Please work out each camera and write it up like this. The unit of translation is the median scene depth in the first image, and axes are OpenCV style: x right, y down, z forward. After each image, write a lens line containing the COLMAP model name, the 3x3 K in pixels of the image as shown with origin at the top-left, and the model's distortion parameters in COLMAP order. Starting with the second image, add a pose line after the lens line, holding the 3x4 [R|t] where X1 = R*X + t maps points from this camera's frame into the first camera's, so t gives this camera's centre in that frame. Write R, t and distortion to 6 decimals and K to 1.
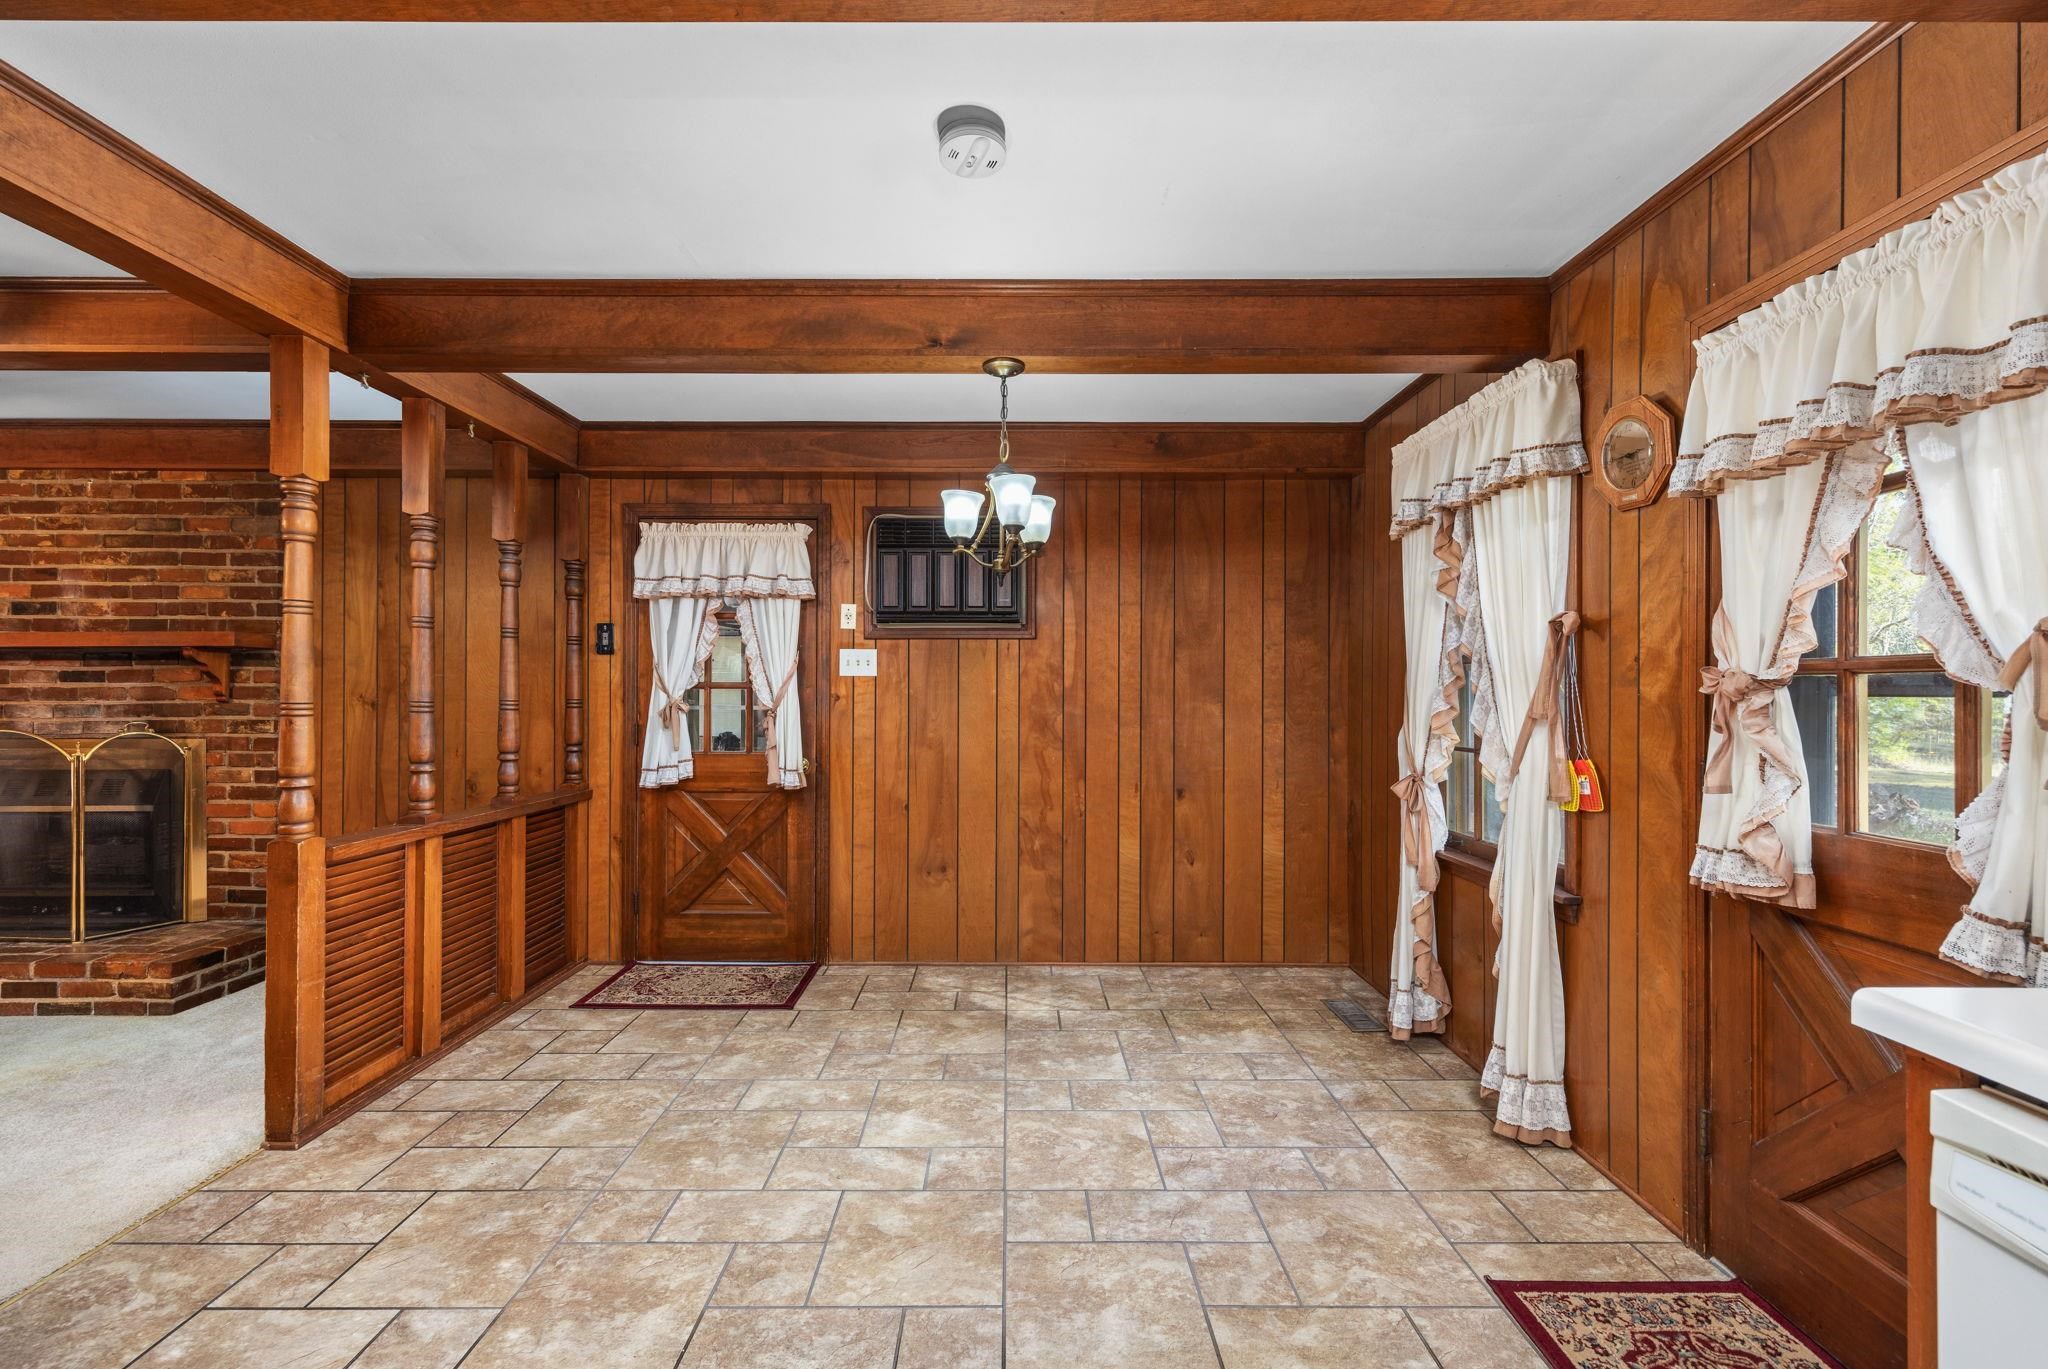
lens RADIAL K [[843.5, 0, 1028.4], [0, 843.5, 689.6], [0, 0, 1]] dist [-0.012727, 0.000157]
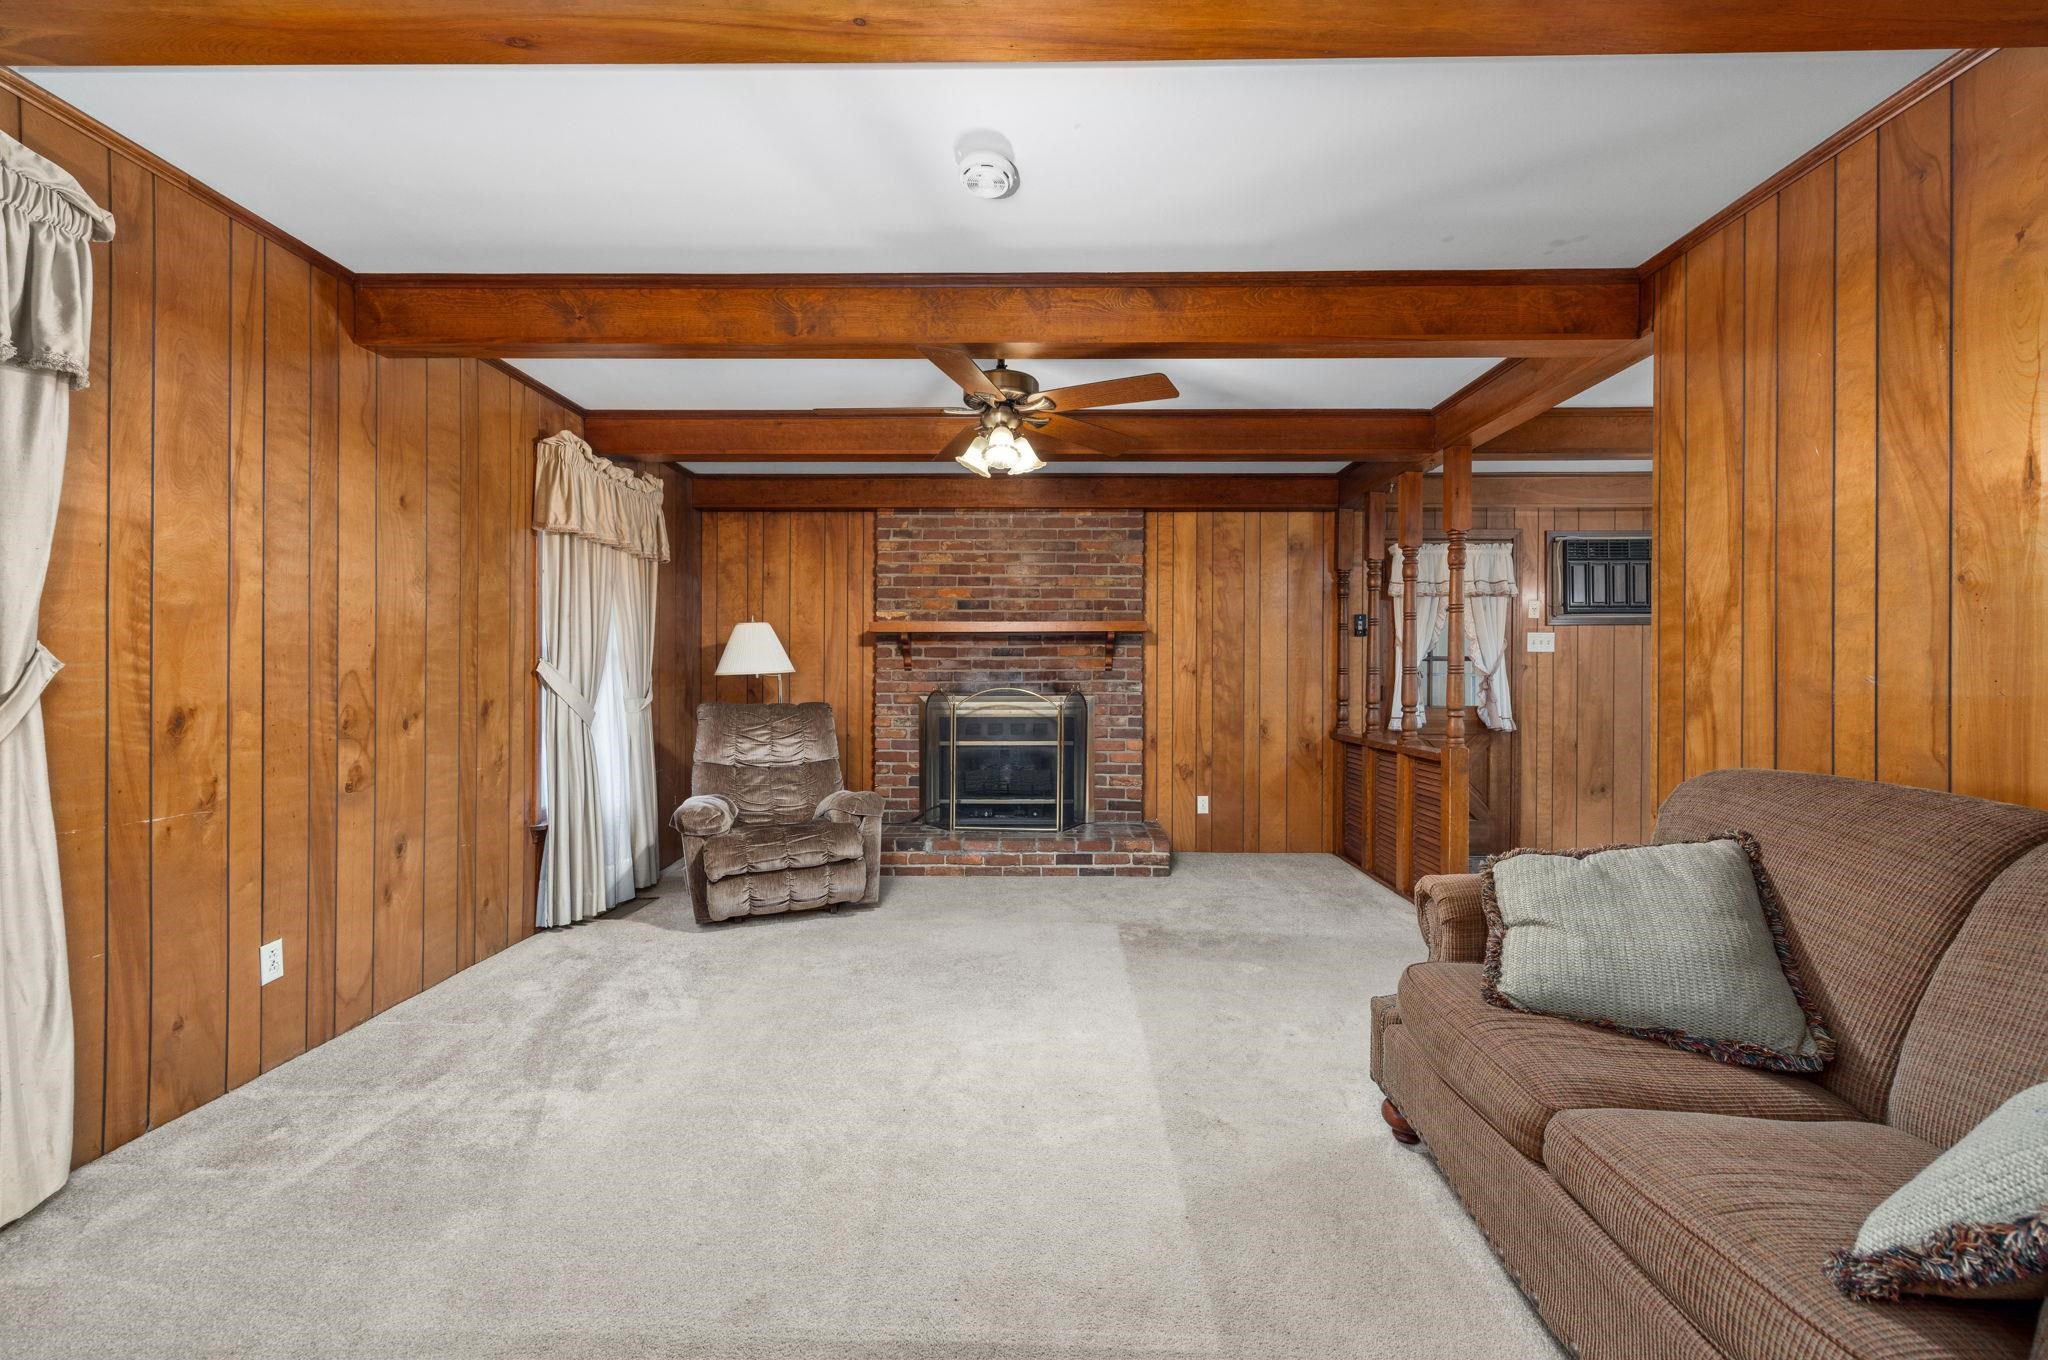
lens RADIAL K [[836.3, 0, 1024.0], [0, 836.3, 680.0], [0, 0, 1]] dist [-0.001024, -0.000243]
pose [[0.999057, -0.000408, -0.043421, -1.043643], [0.000557, 0.999994, 0.003409, 0.026884], [0.043420, -0.003430, 0.999051, -0.441875]]
